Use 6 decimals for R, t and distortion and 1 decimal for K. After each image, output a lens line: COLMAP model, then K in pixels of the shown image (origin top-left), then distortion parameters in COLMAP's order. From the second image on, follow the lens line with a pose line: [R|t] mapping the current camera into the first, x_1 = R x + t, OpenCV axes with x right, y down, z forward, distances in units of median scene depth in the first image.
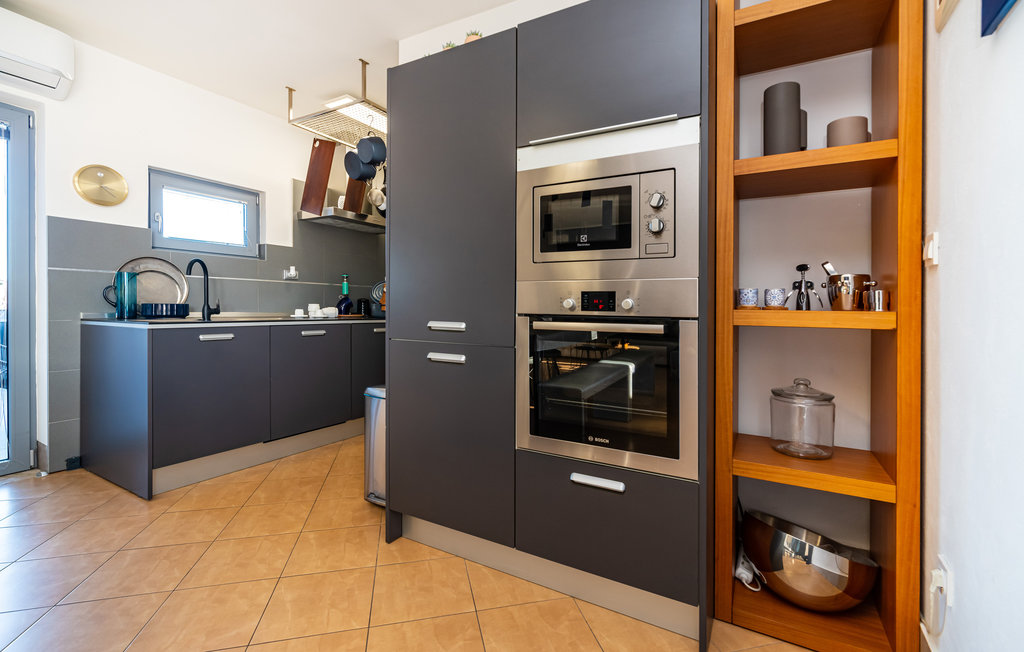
lens RADIAL K [[462.9, 0, 511.9], [0, 462.9, 314.3], [0, 0, 1]] dist [0.001140, 0.000278]
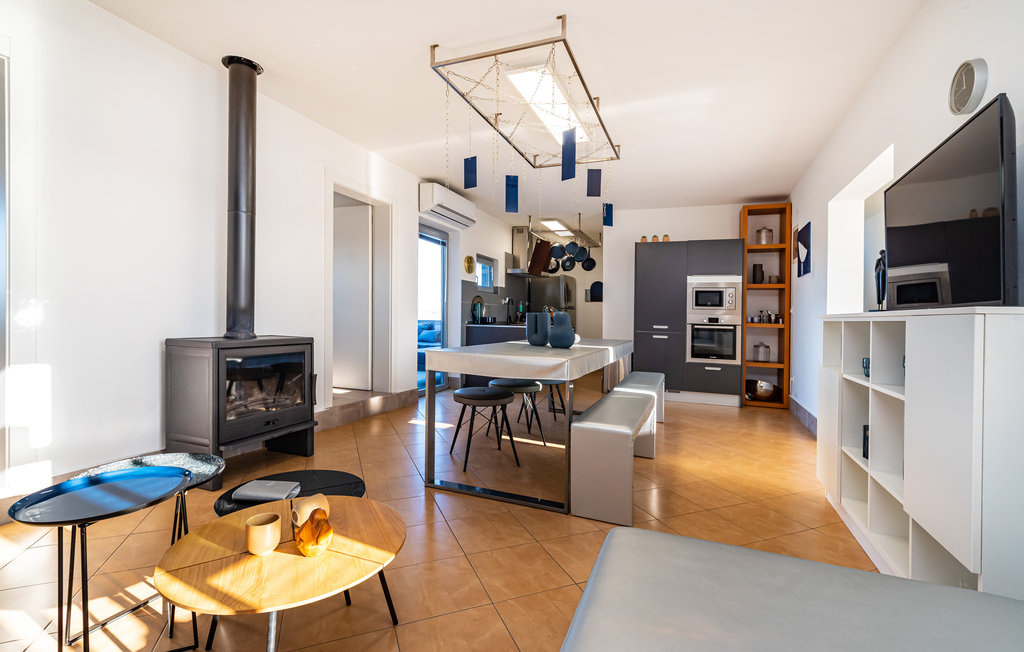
lens RADIAL K [[439.5, 0, 512.0], [0, 439.5, 326.0], [0, 0, 1]] dist [-0.000167, 0.000078]
pose [[0.986343, 0.007706, 0.164522, -1.972339], [-0.009725, 0.999887, 0.011471, -0.008214], [-0.164415, -0.012914, 0.986307, -2.200257]]
